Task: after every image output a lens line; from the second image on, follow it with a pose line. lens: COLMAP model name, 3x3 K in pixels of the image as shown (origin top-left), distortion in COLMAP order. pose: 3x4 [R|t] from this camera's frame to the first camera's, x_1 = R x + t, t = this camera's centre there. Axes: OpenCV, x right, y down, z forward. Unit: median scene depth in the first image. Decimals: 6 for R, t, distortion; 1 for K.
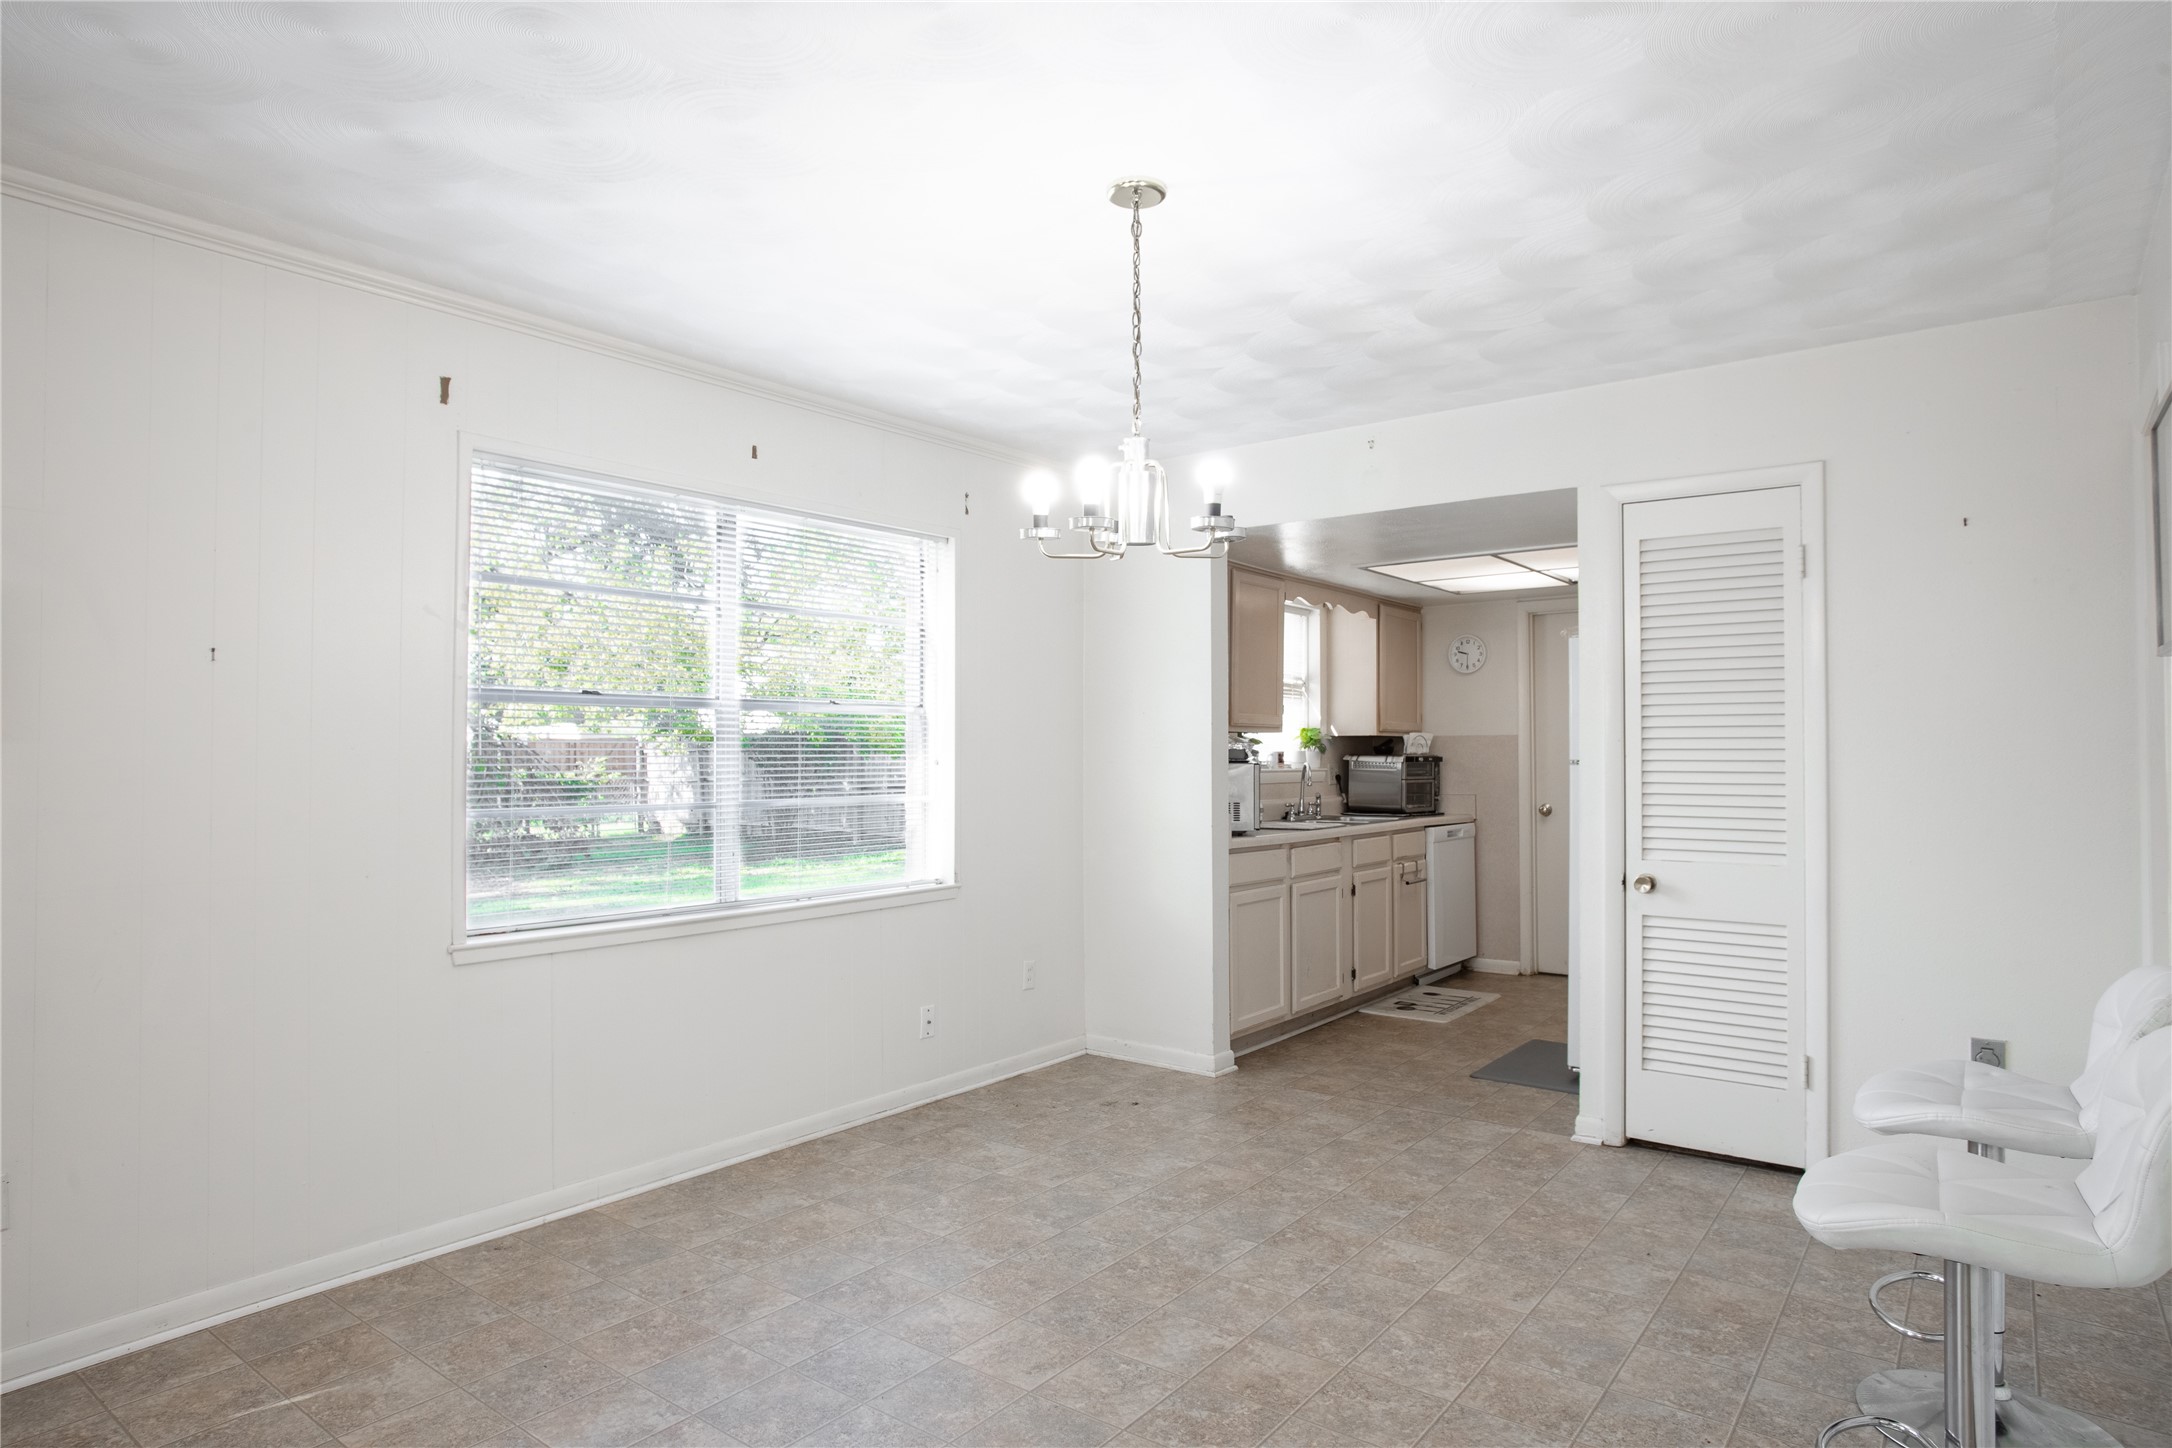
lens RADIAL K [[1230.3, 0, 1086.0], [0, 1230.3, 724.0], [0, 0, 1]] dist [-0.069780, 0.044236]
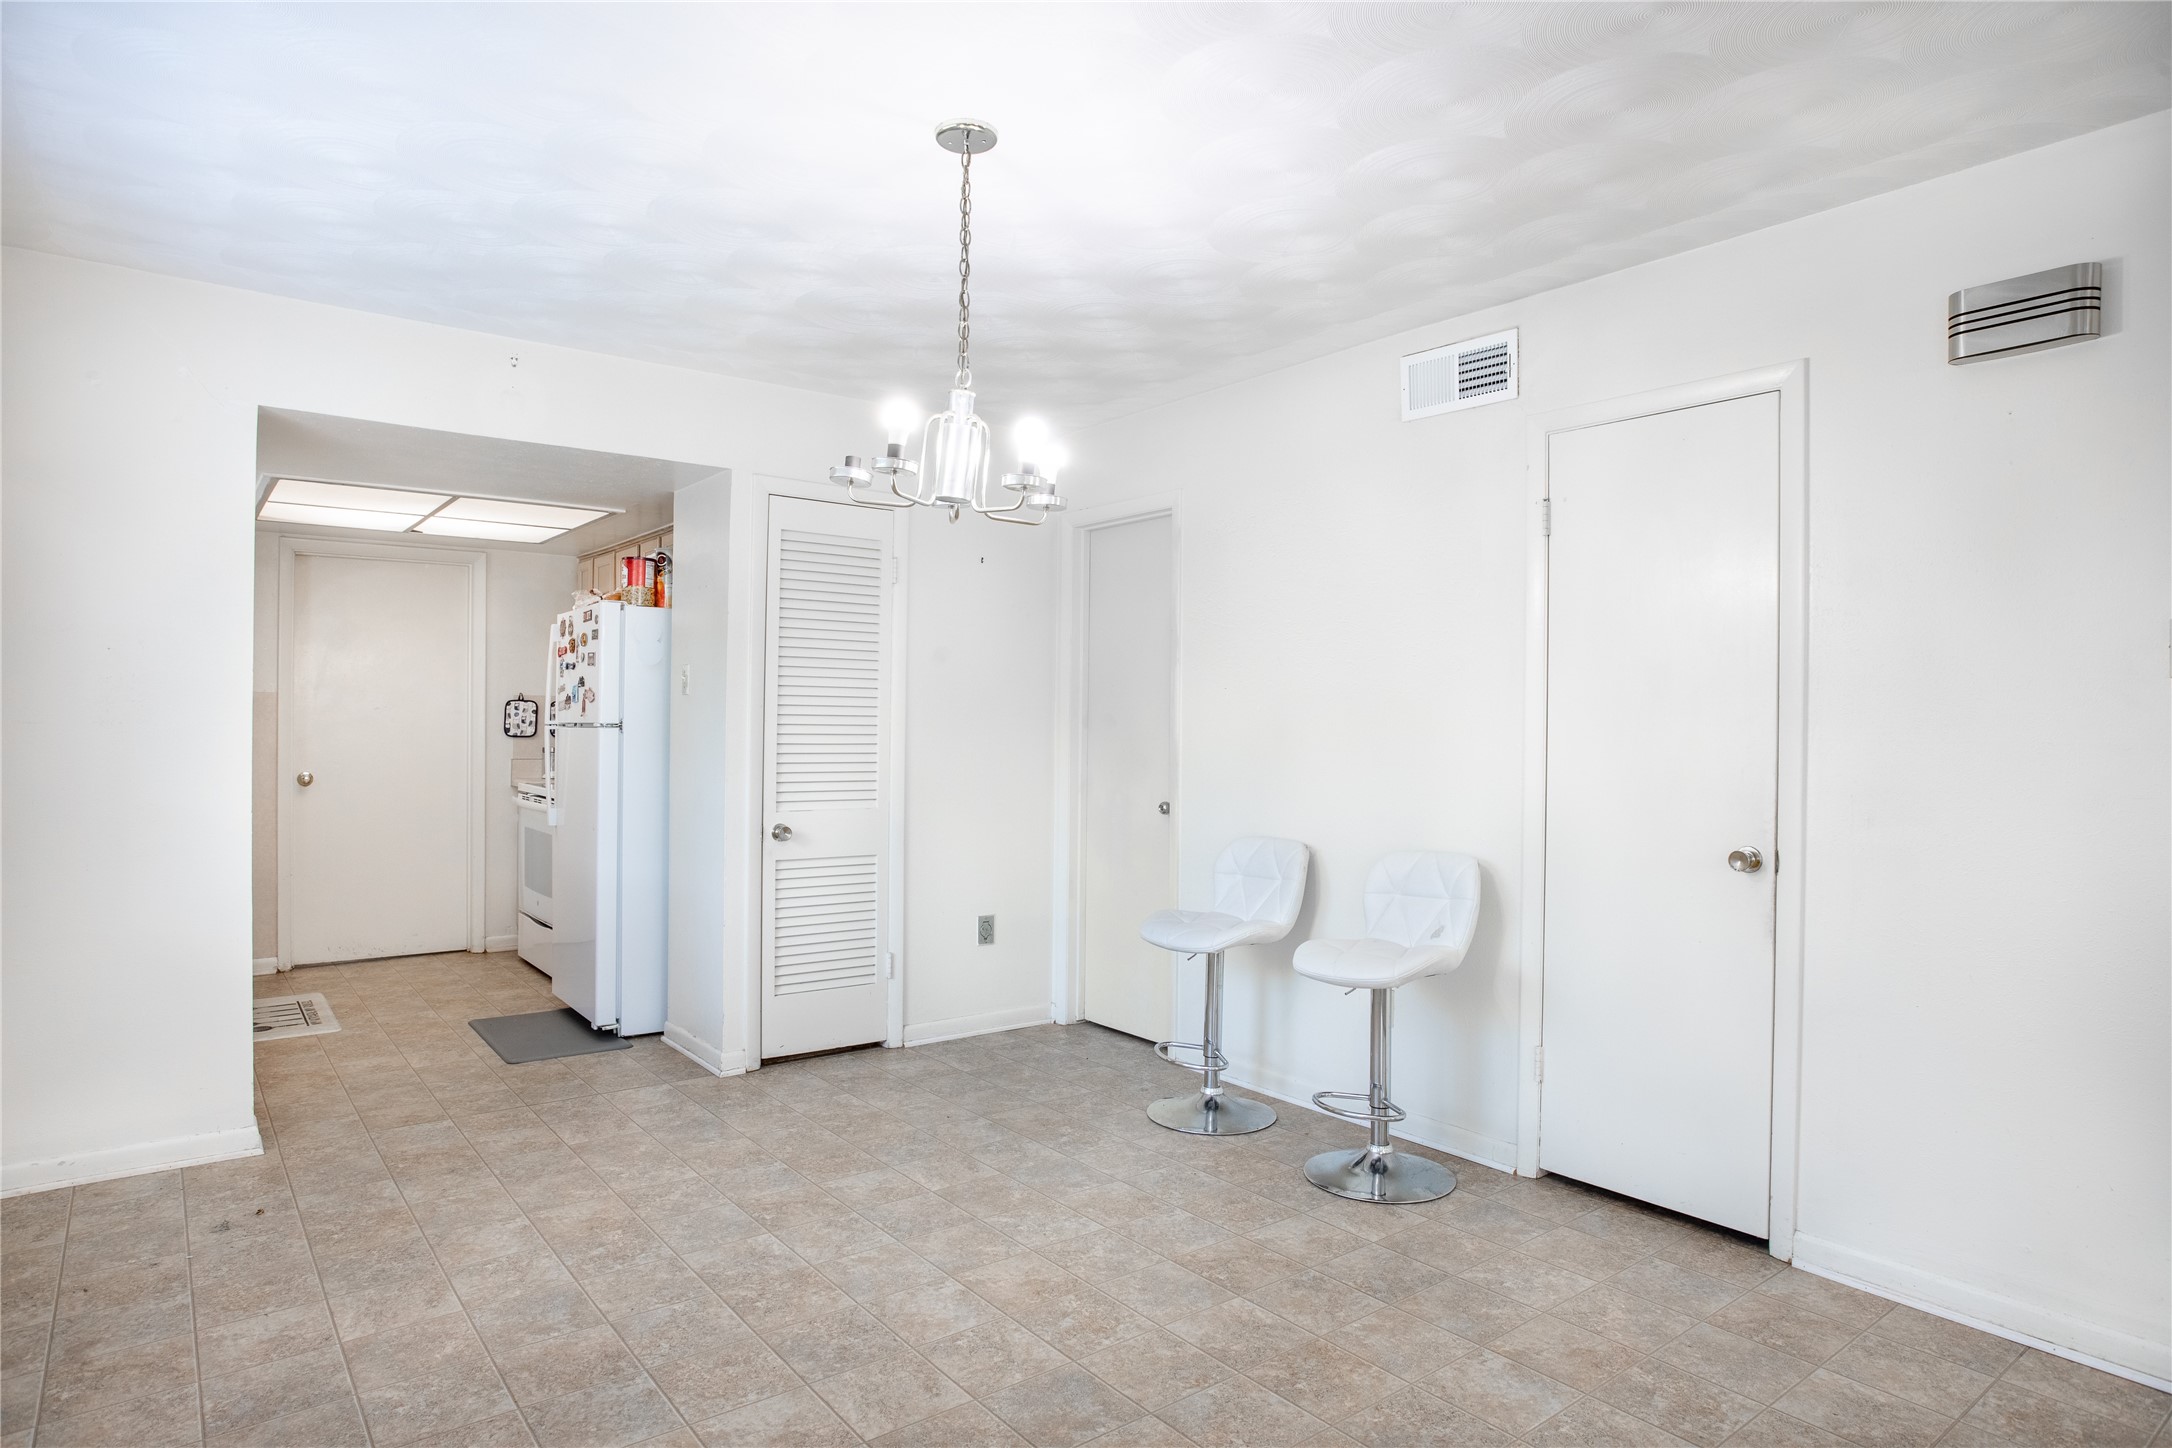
lens RADIAL K [[1230.3, 0, 1086.0], [0, 1230.3, 724.0], [0, 0, 1]] dist [-0.069780, 0.044236]
pose [[0.251277, 0.003570, 0.967909, -0.662369], [-0.032781, 0.999451, 0.004823, 0.016998], [-0.967360, -0.032941, 0.251256, 0.498917]]
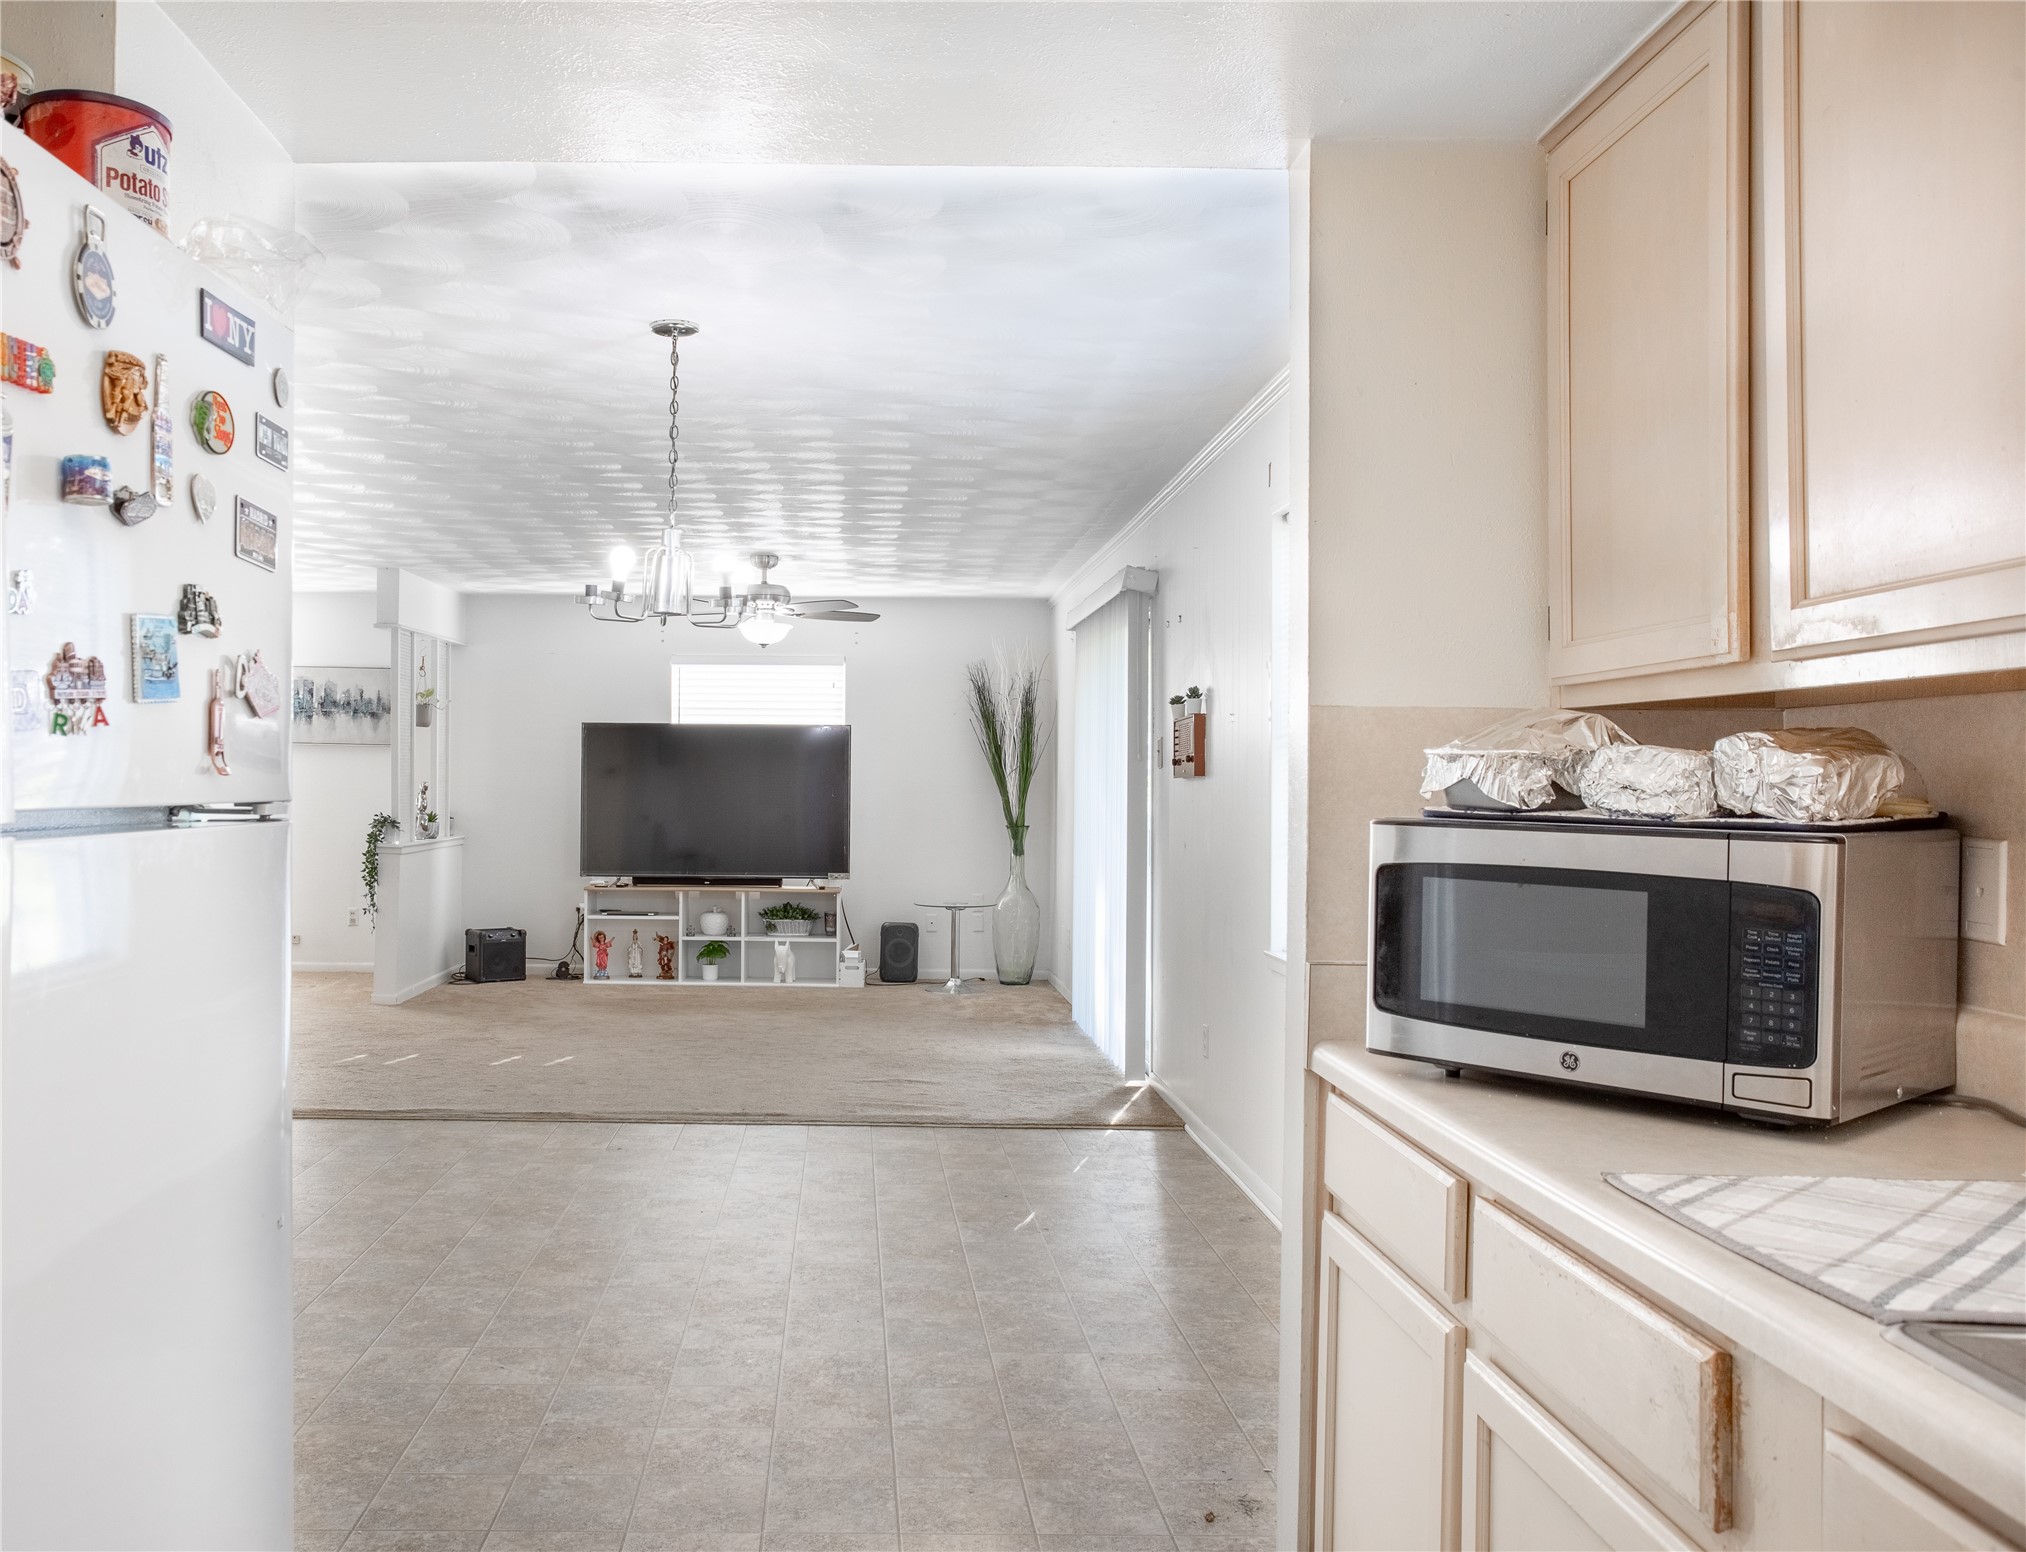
lens RADIAL K [[1703.7, 0, 853.0], [0, 1703.7, 776.9], [0, 0, 1]] dist [-0.029634, 0.002760]
pose [[-0.792477, -0.008023, -0.609849, 0.727719], [0.007313, 0.999717, -0.022654, 0.046837], [0.609857, -0.022413, -0.792194, 1.894315]]
